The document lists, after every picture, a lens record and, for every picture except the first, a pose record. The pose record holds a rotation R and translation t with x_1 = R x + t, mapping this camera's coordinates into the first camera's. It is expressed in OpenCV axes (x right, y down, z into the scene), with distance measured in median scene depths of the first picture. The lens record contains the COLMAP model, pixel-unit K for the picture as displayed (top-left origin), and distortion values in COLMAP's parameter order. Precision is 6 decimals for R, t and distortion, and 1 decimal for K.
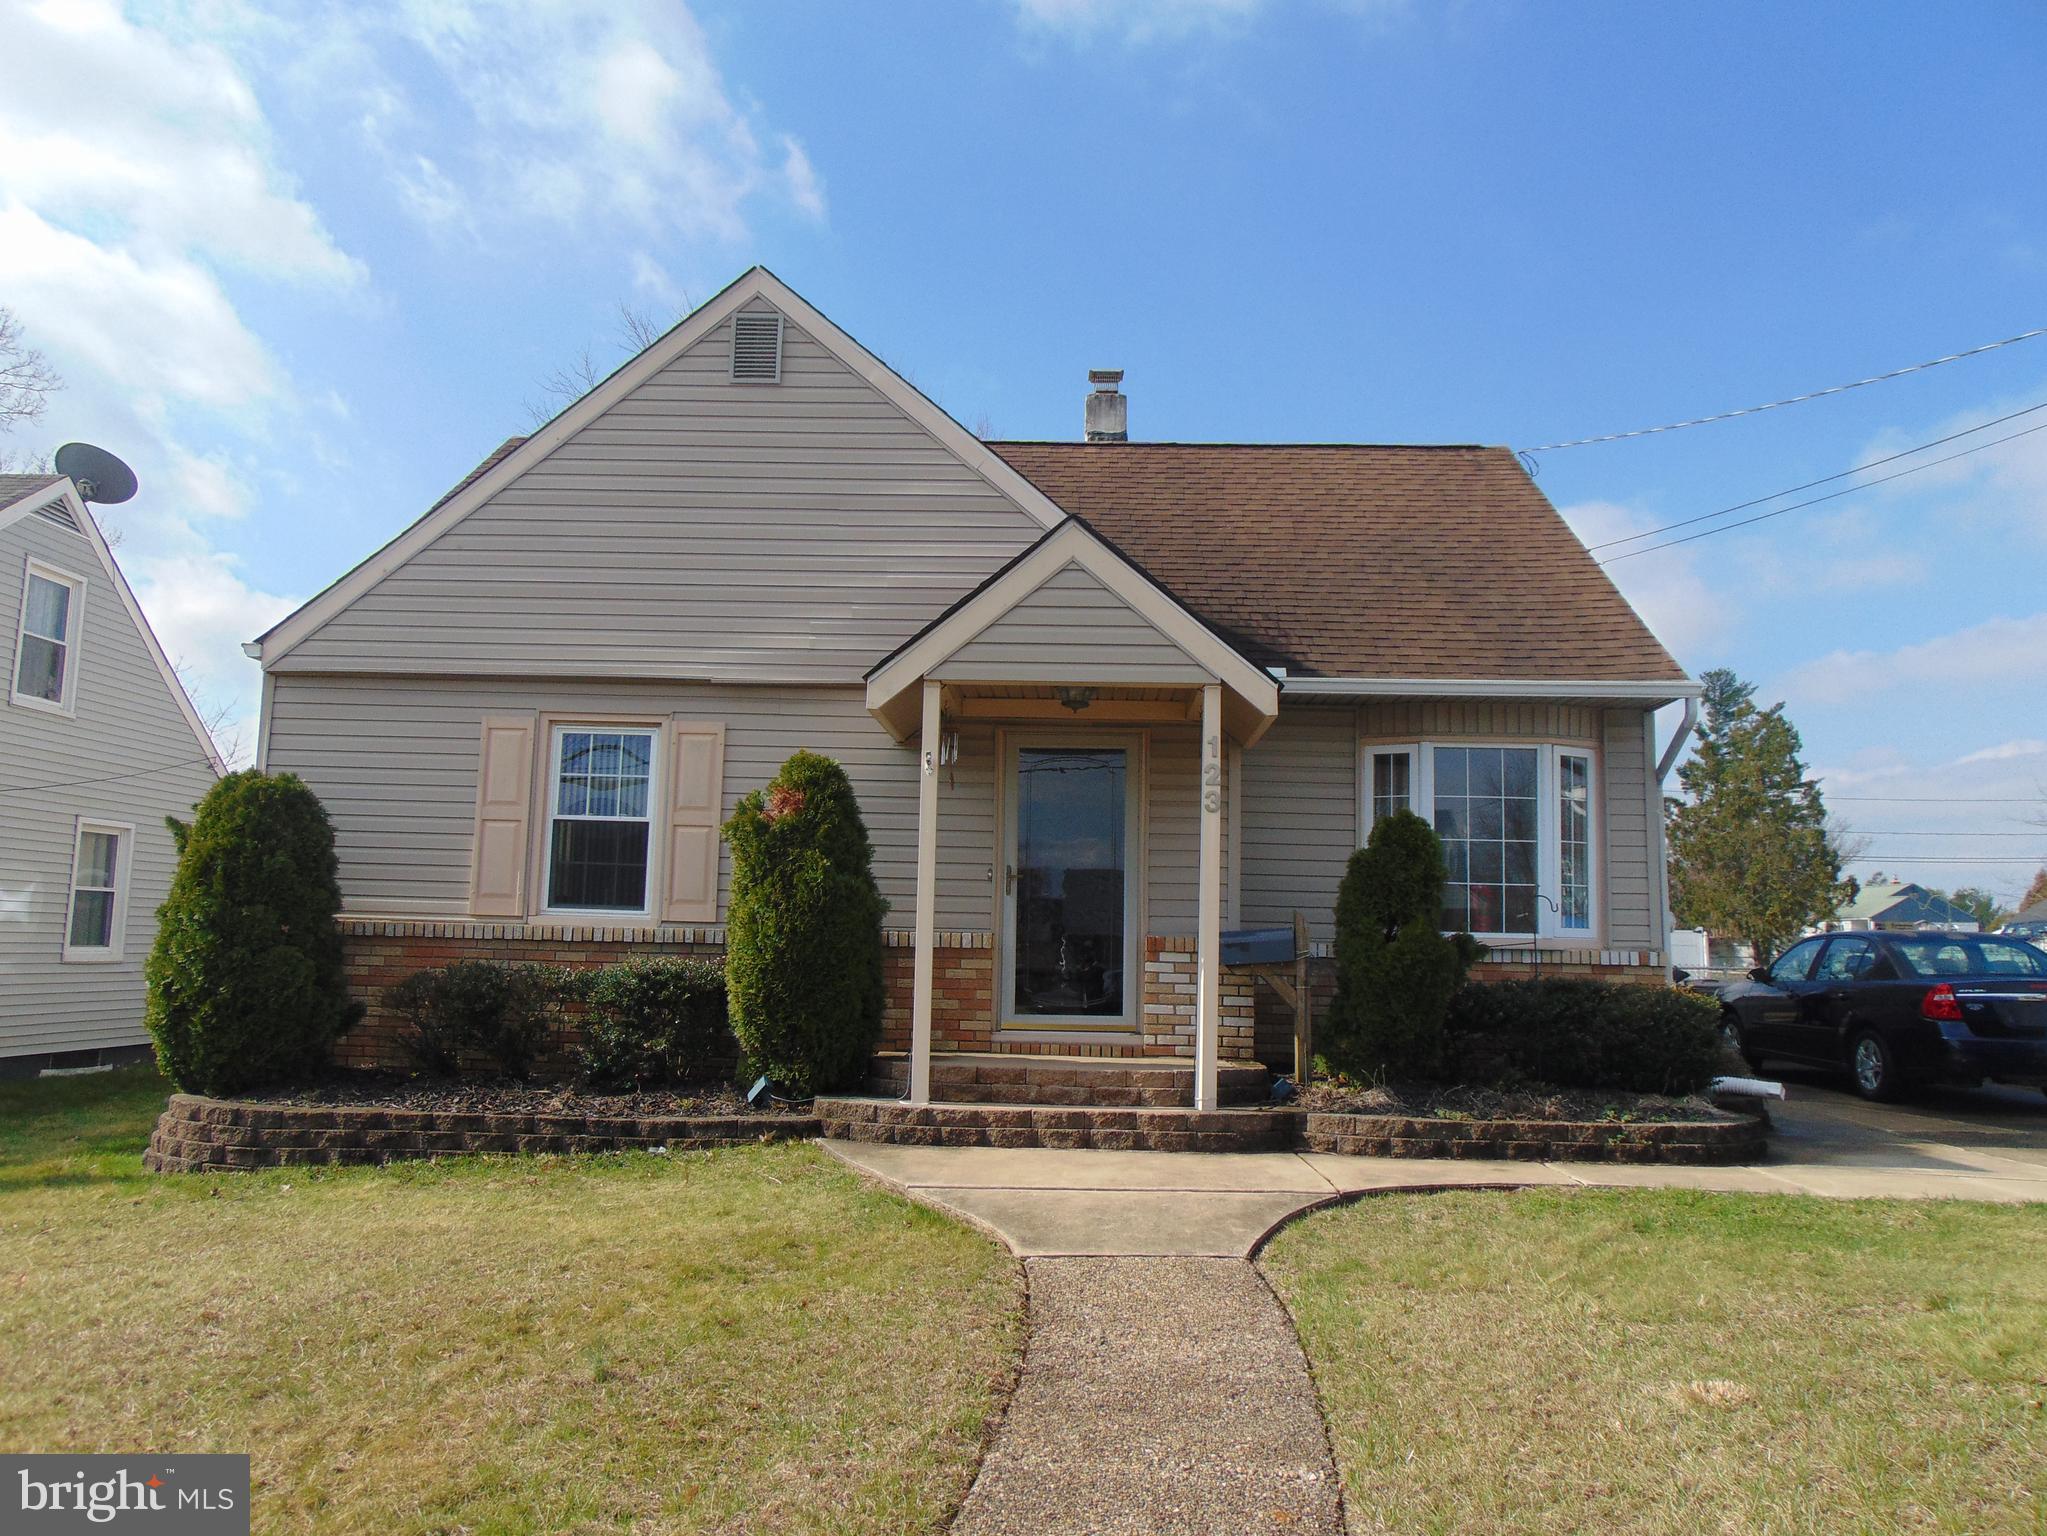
lens RADIAL K [[1533.9, 0, 1023.5], [0, 1533.9, 768.0], [0, 0, 1]] dist [-0.043469, 0.087283]
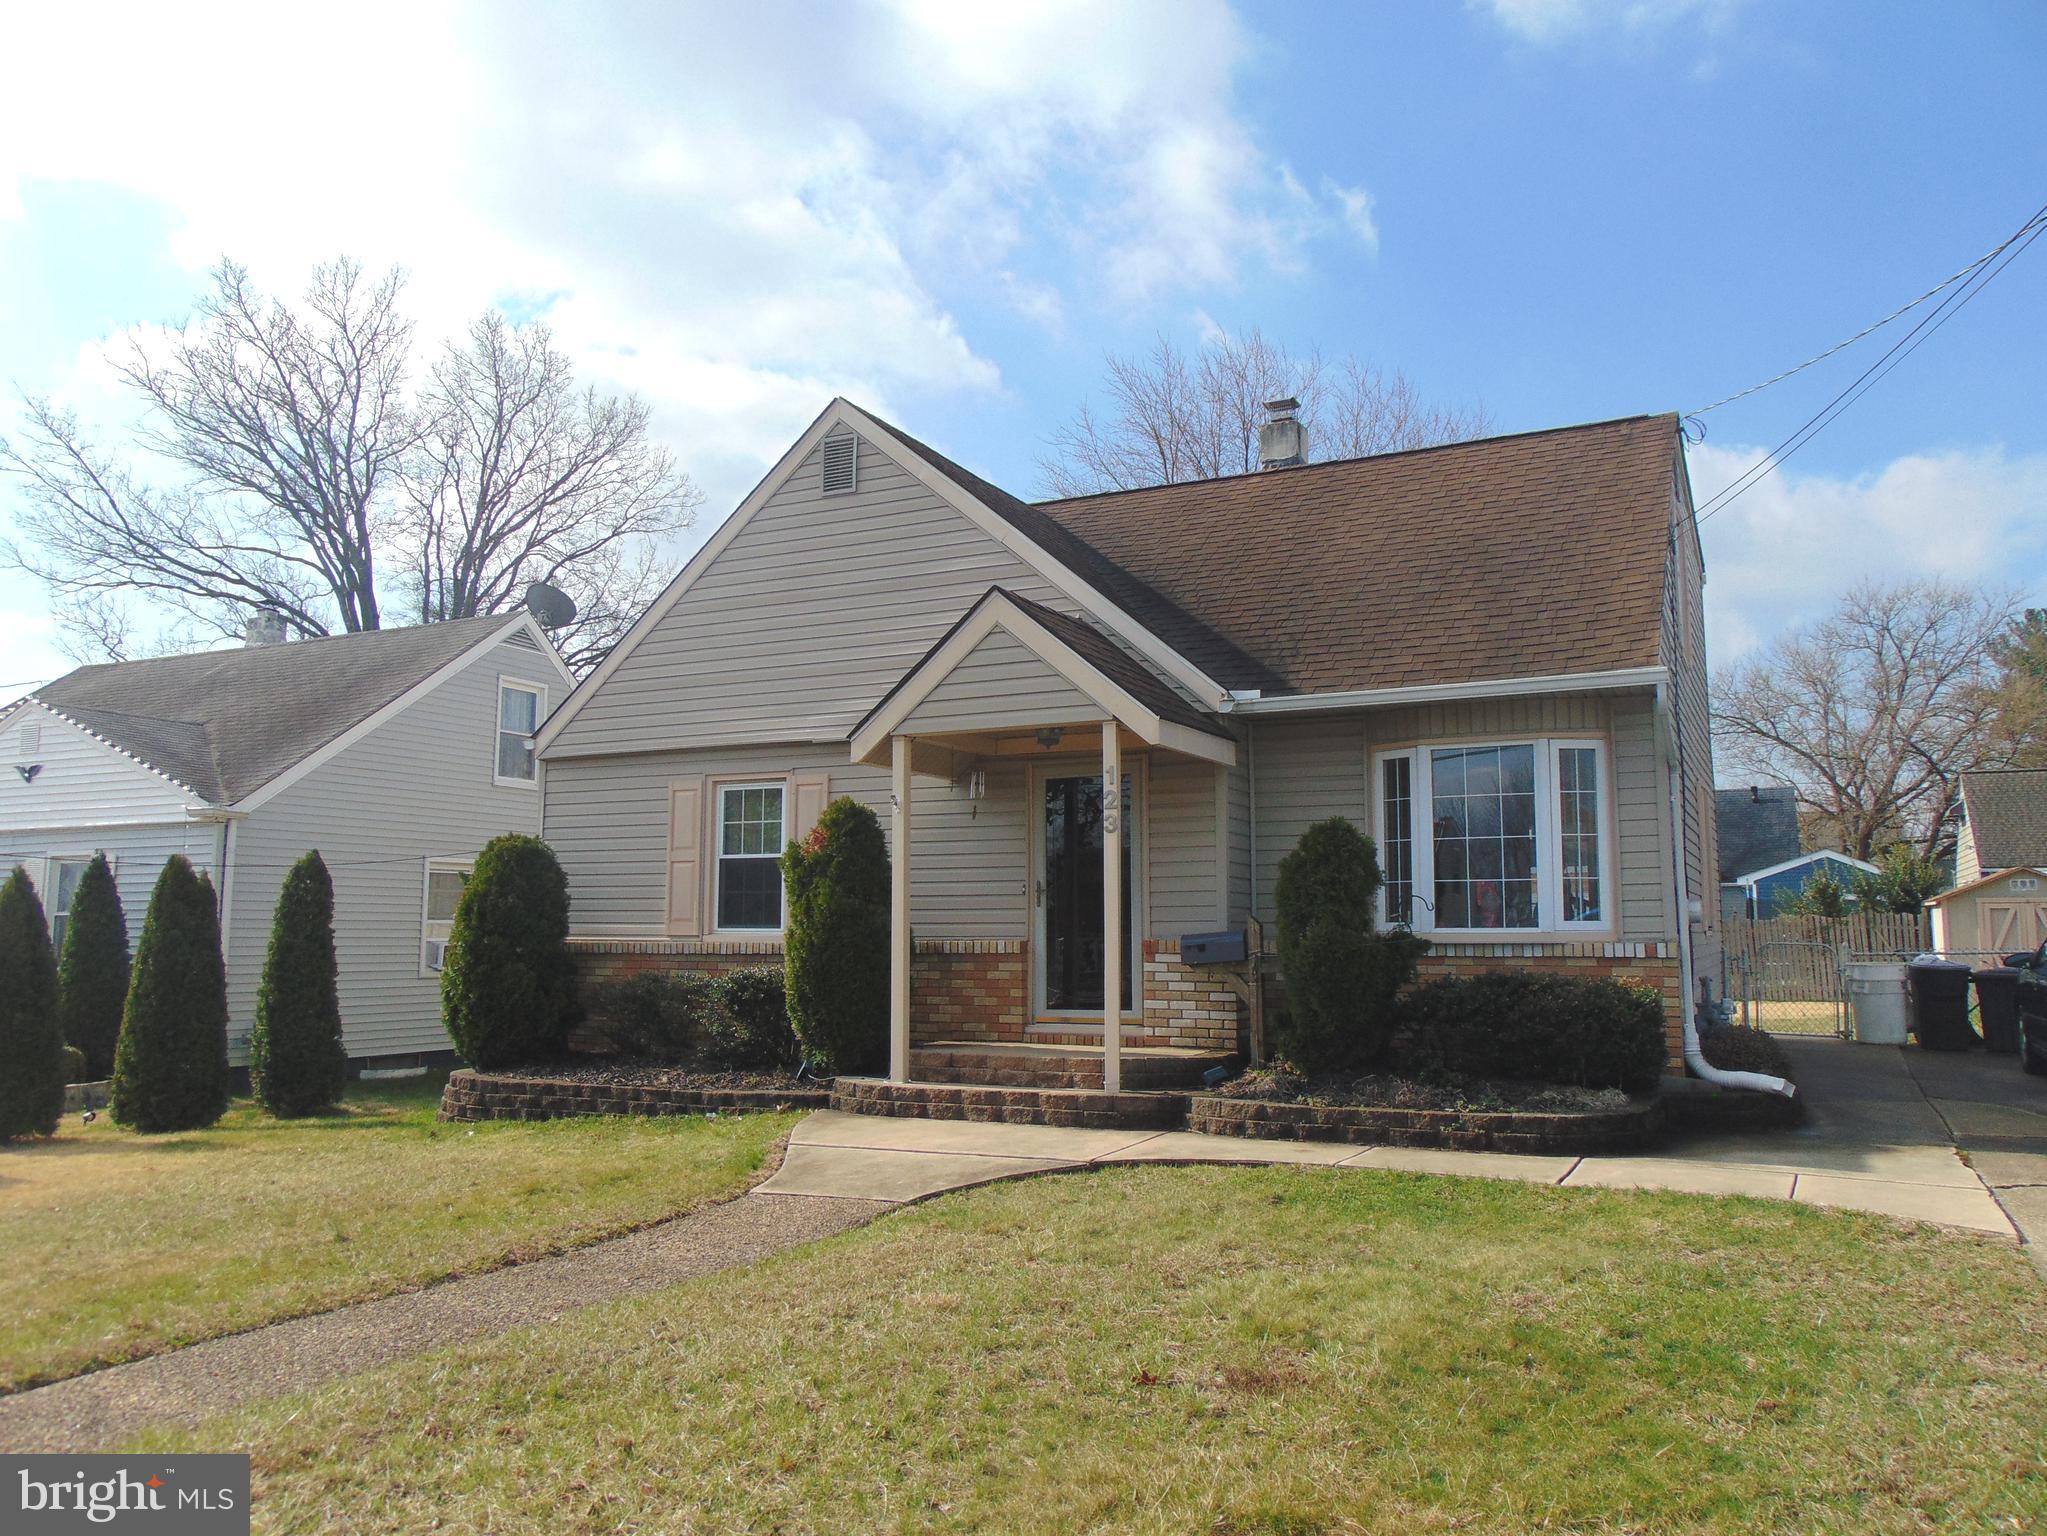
lens RADIAL K [[1533.9, 0, 1023.5], [0, 1533.9, 768.0], [0, 0, 1]] dist [-0.043469, 0.087283]
pose [[0.907565, -0.069476, -0.414125, 0.478805], [0.070469, 0.997431, -0.012900, -0.007922], [0.413957, -0.017476, 0.910129, -0.059604]]
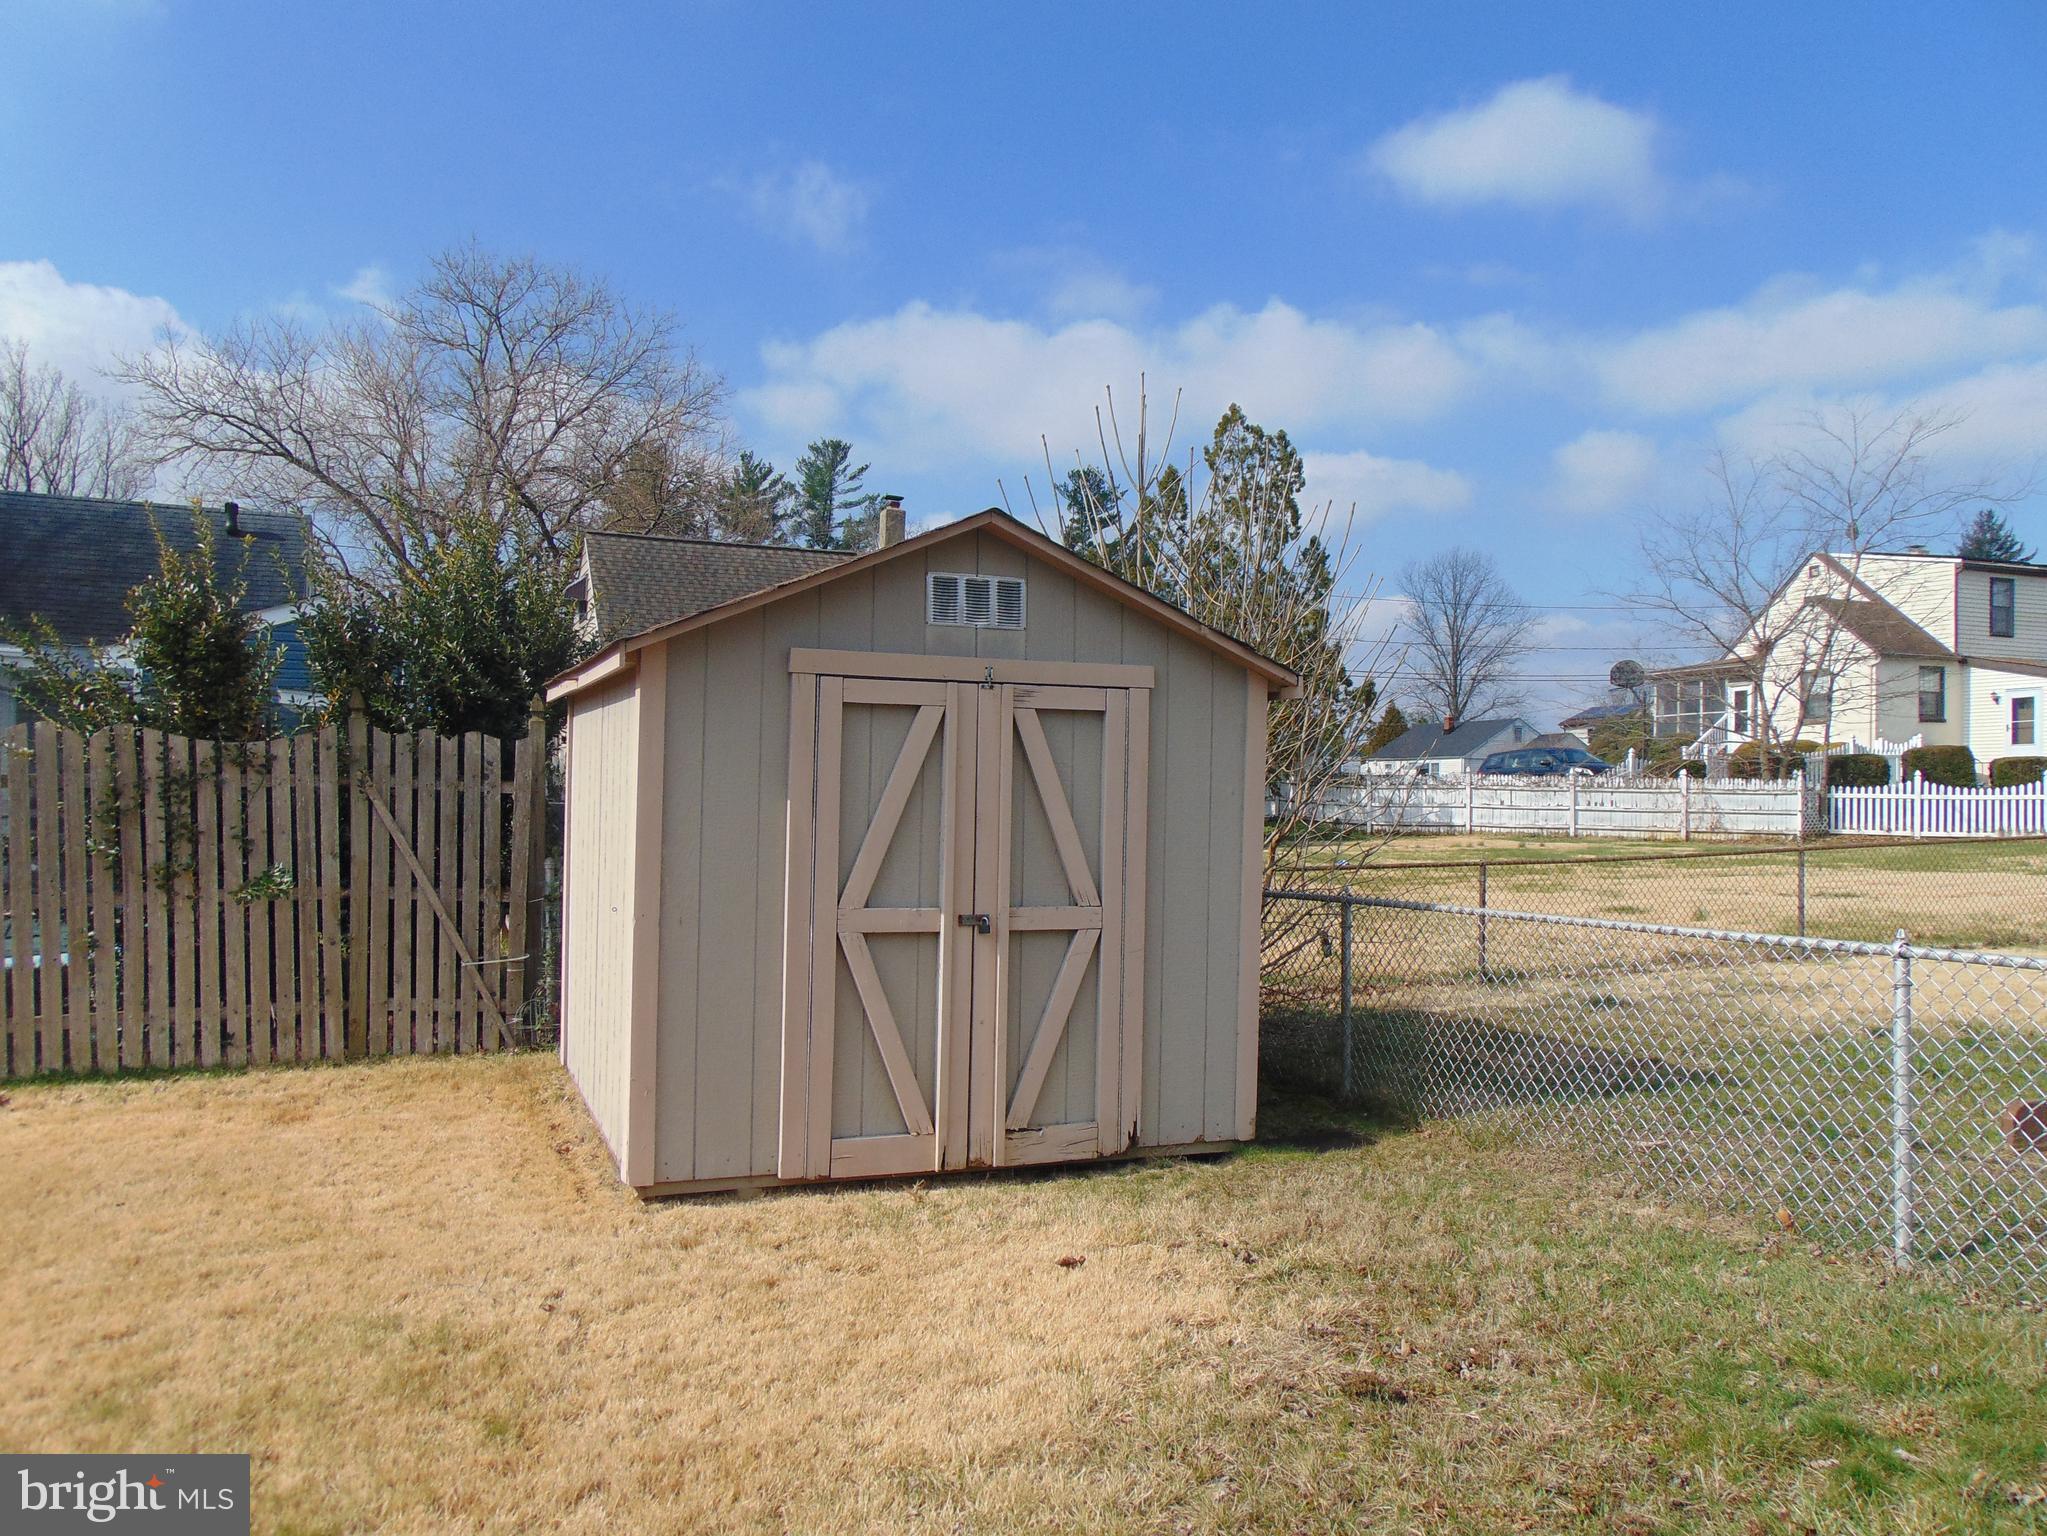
lens RADIAL K [[1533.9, 0, 1023.5], [0, 1533.9, 768.0], [0, 0, 1]] dist [-0.043469, 0.087283]
pose [[0.910690, -0.003207, 0.413077, 0.712137], [-0.039960, 0.994596, 0.095820, 0.280136], [-0.411152, -0.103769, 0.905641, 2.447742]]
